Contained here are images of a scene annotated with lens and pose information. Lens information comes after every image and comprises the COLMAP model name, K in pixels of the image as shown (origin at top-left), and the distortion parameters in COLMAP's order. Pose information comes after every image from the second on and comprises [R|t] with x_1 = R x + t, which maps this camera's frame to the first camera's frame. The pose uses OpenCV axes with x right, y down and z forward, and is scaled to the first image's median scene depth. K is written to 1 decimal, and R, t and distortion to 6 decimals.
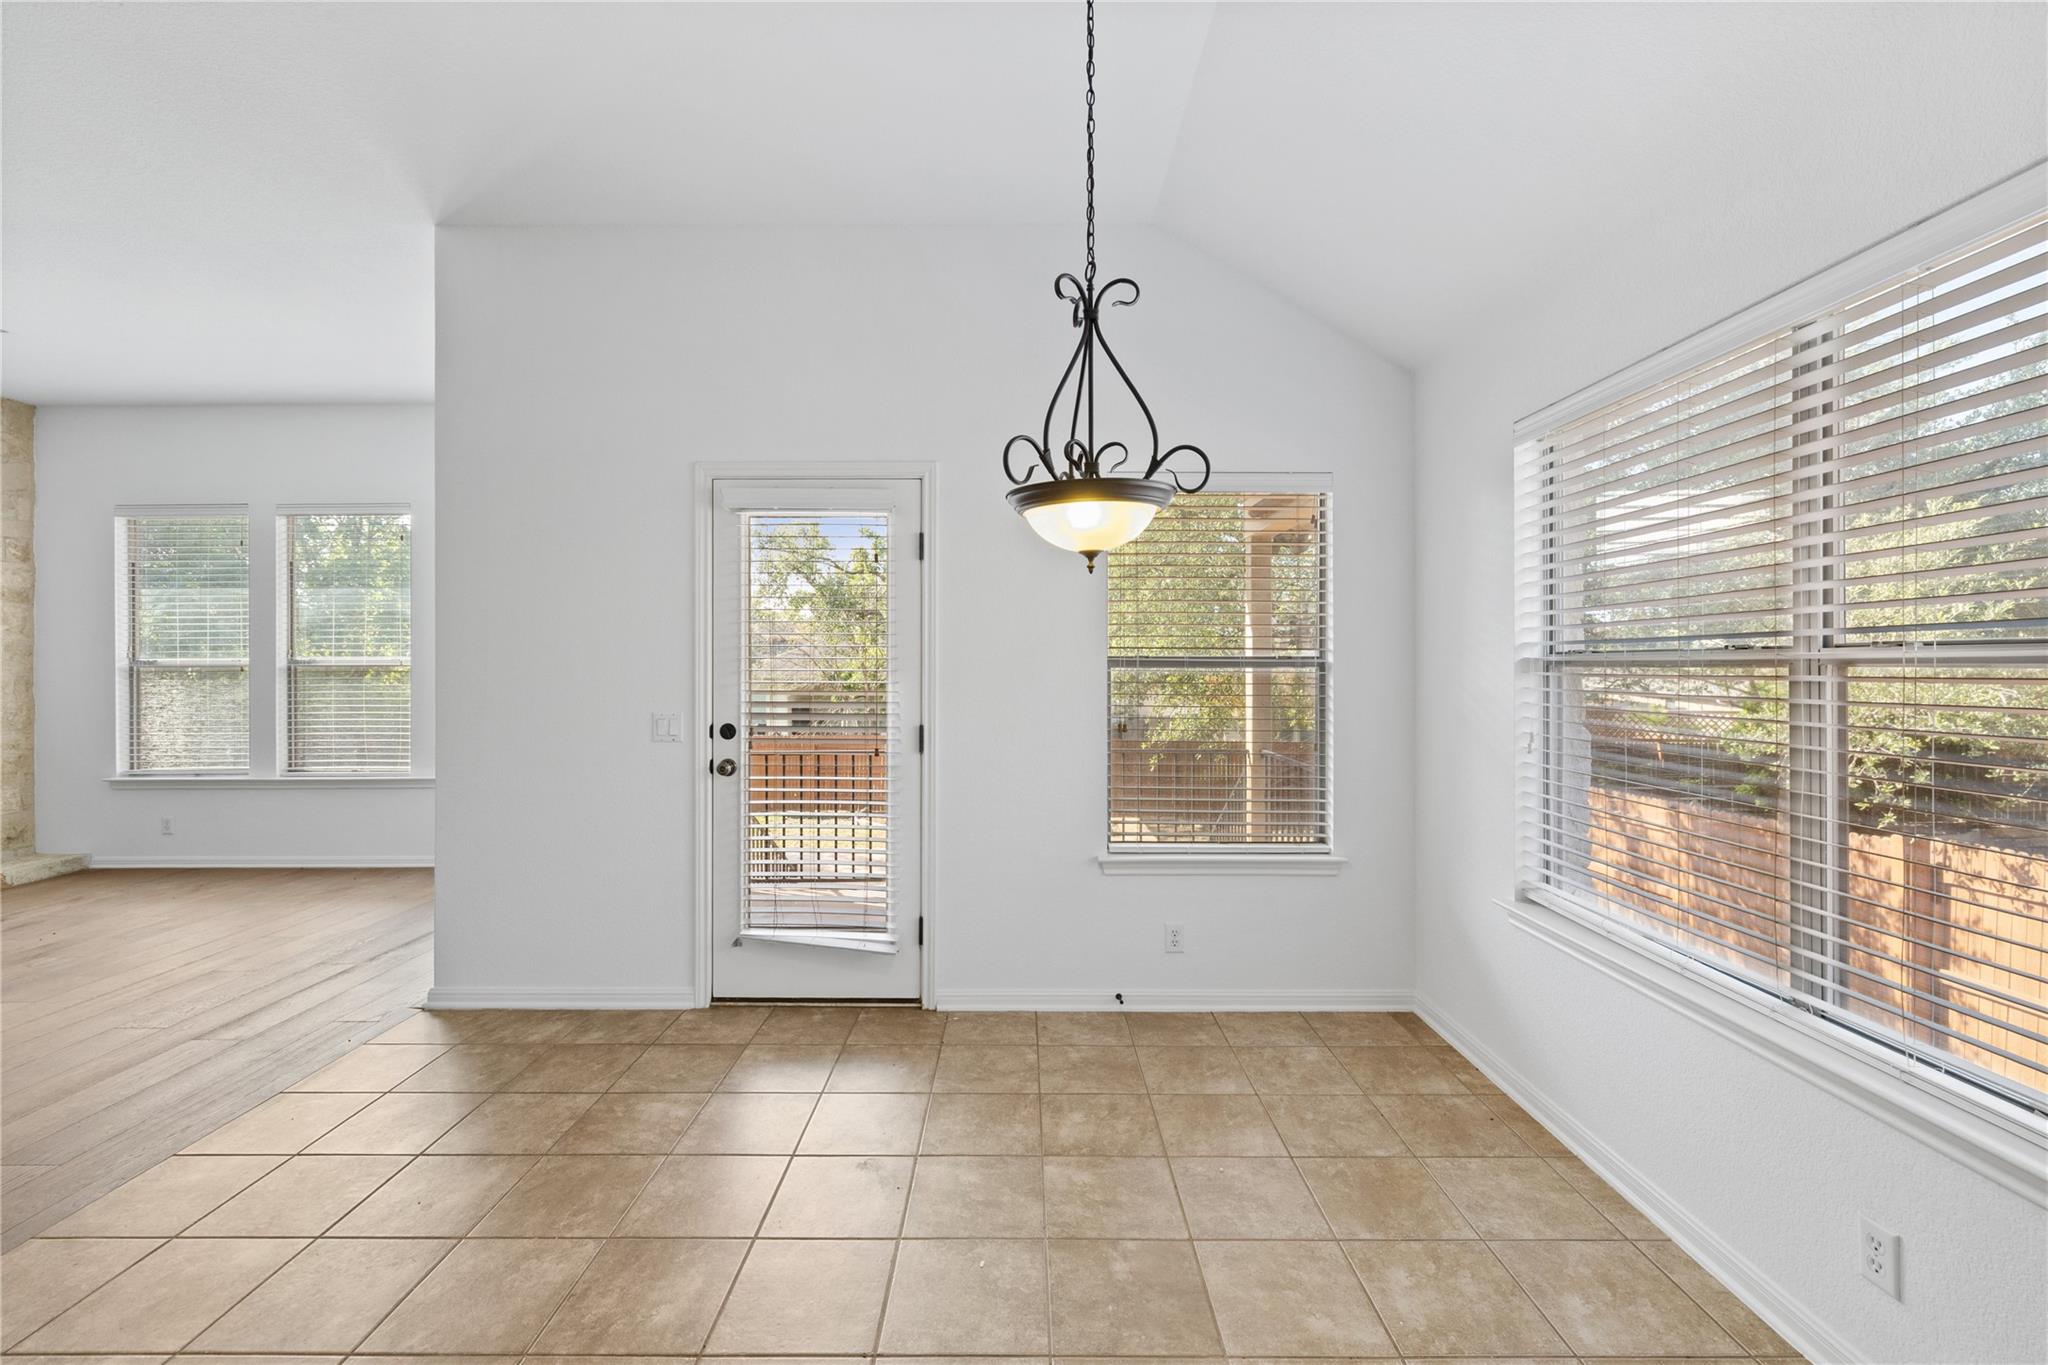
lens RADIAL K [[888.4, 0, 1025.2], [0, 888.4, 676.3], [0, 0, 1]] dist [-0.000350, 0.000315]
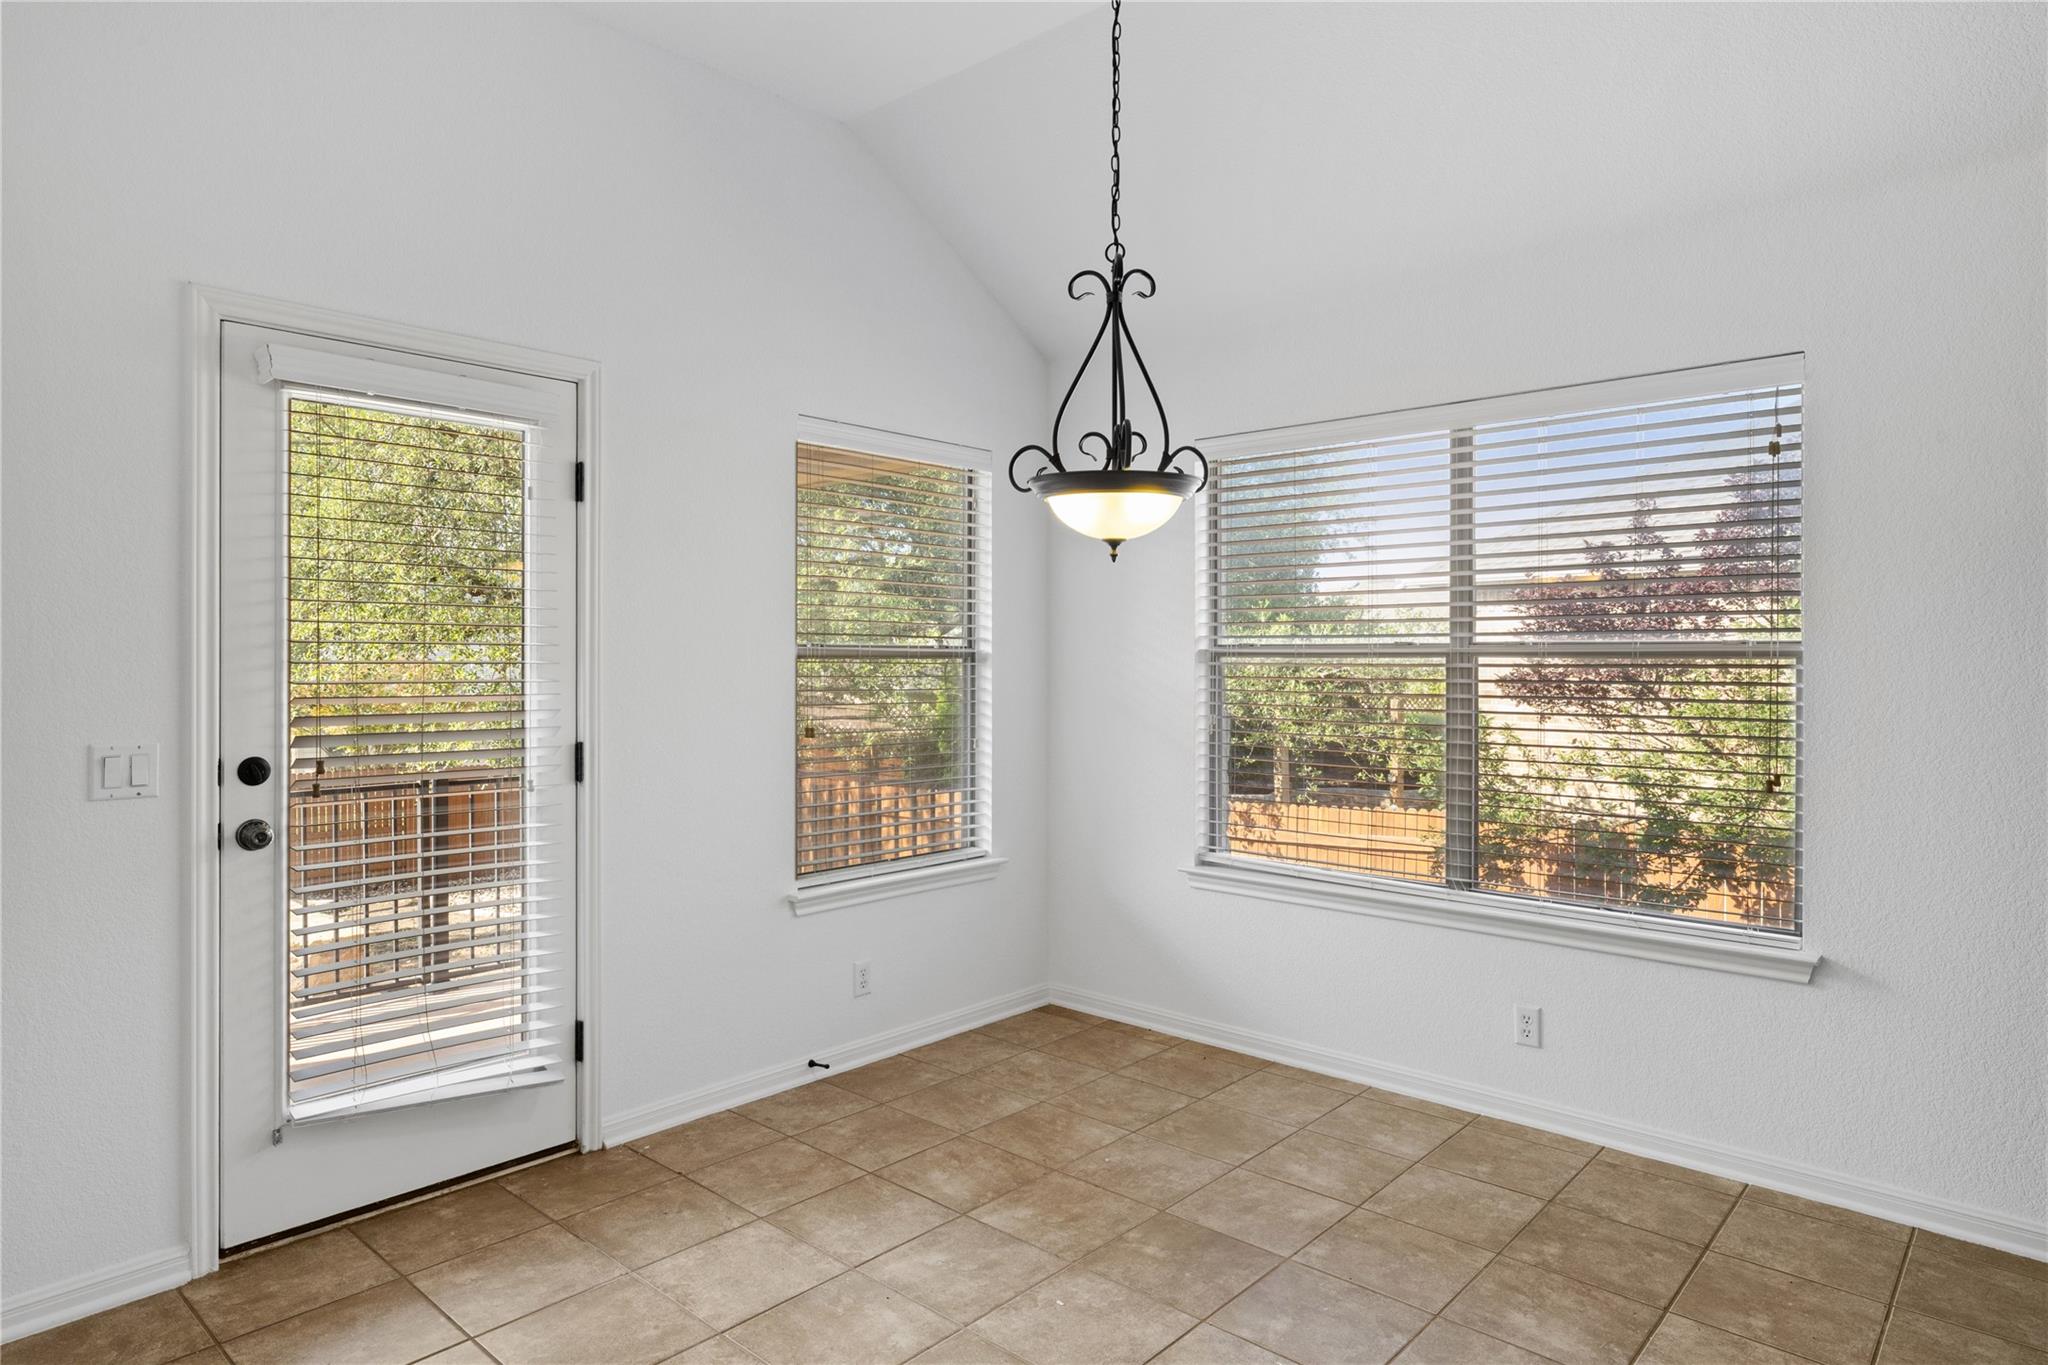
lens RADIAL K [[1253.0, 0, 1024.0], [0, 1253.0, 682.5], [0, 0, 1]] dist [-0.005421, 0.001229]
pose [[0.647032, -0.015165, 0.762312, -0.706426], [0.007507, 0.999880, 0.013519, -0.001870], [-0.762426, -0.003024, 0.647069, 0.124900]]
